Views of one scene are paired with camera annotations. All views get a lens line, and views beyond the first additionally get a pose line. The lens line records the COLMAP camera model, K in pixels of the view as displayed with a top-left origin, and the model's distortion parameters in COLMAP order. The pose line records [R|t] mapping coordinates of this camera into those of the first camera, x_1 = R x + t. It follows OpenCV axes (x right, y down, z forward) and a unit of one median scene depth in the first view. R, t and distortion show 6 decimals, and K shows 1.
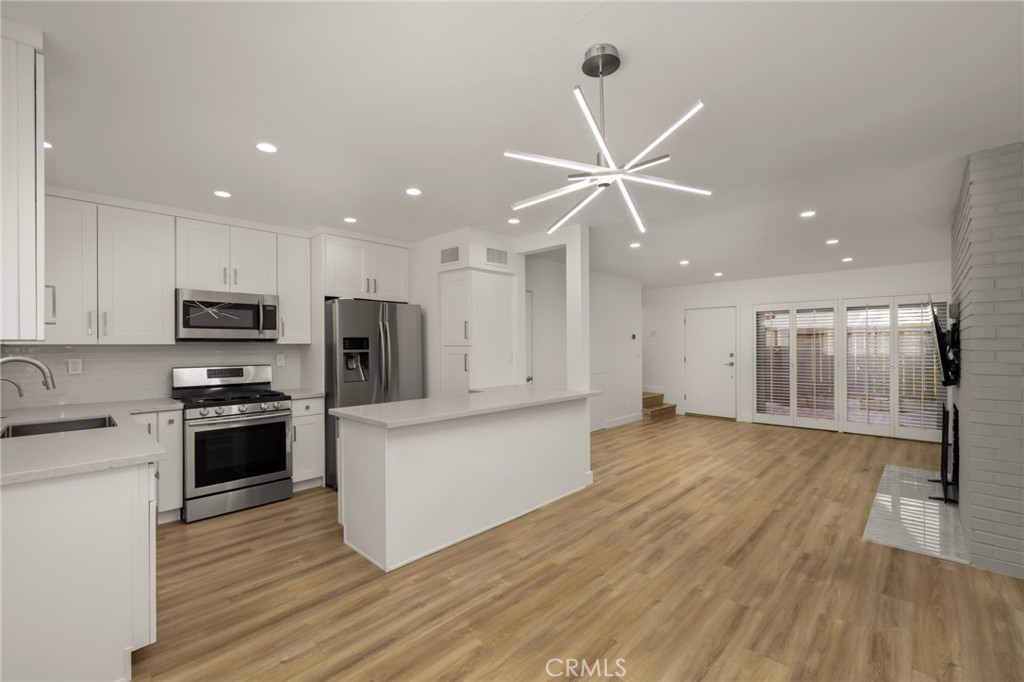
lens RADIAL K [[430.8, 0, 513.4], [0, 430.8, 344.7], [0, 0, 1]] dist [-0.000400, -0.000011]
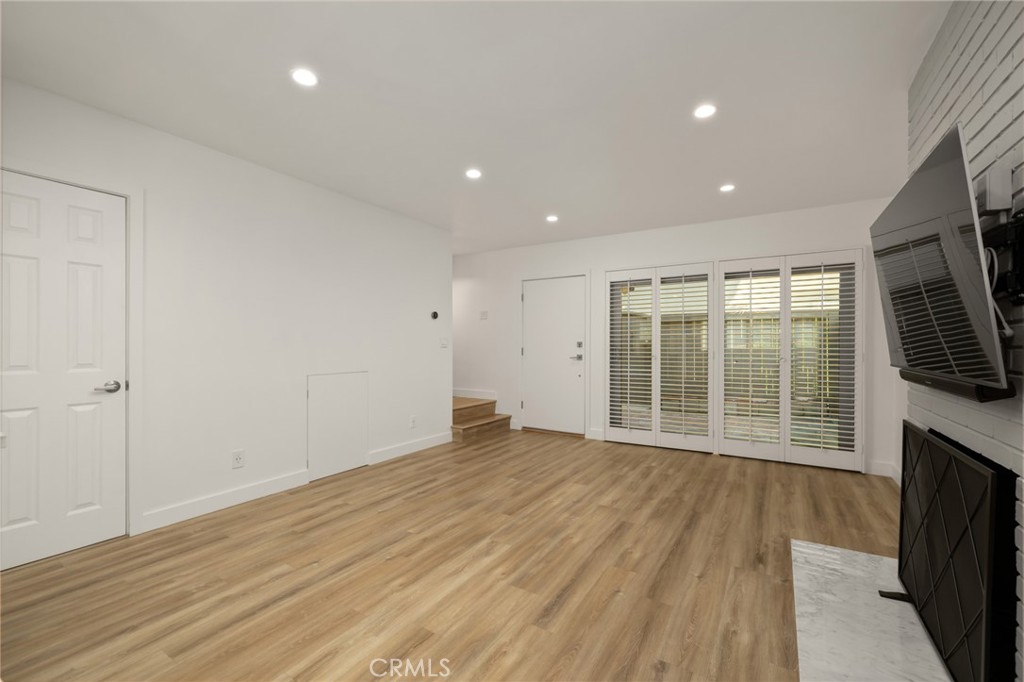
lens RADIAL K [[430.8, 0, 513.4], [0, 430.8, 344.7], [0, 0, 1]] dist [-0.000400, -0.000011]
pose [[0.977730, 0.004086, 0.209826, 0.513036], [-0.004650, 0.999987, 0.002197, 0.047485], [-0.209814, -0.003123, 0.977736, 0.680504]]
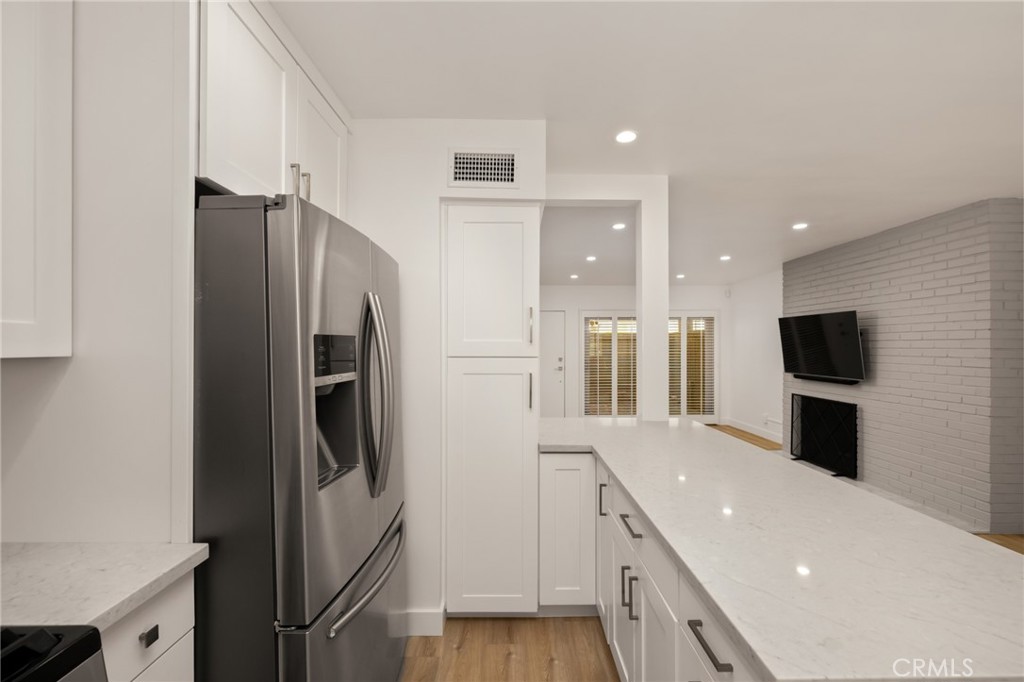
lens RADIAL K [[430.8, 0, 513.4], [0, 430.8, 344.7], [0, 0, 1]] dist [-0.000400, -0.000011]
pose [[0.713403, 0.005506, 0.700732, -0.542333], [-0.001280, 0.999978, -0.006554, -0.006303], [-0.700753, 0.003779, 0.713394, 0.738250]]
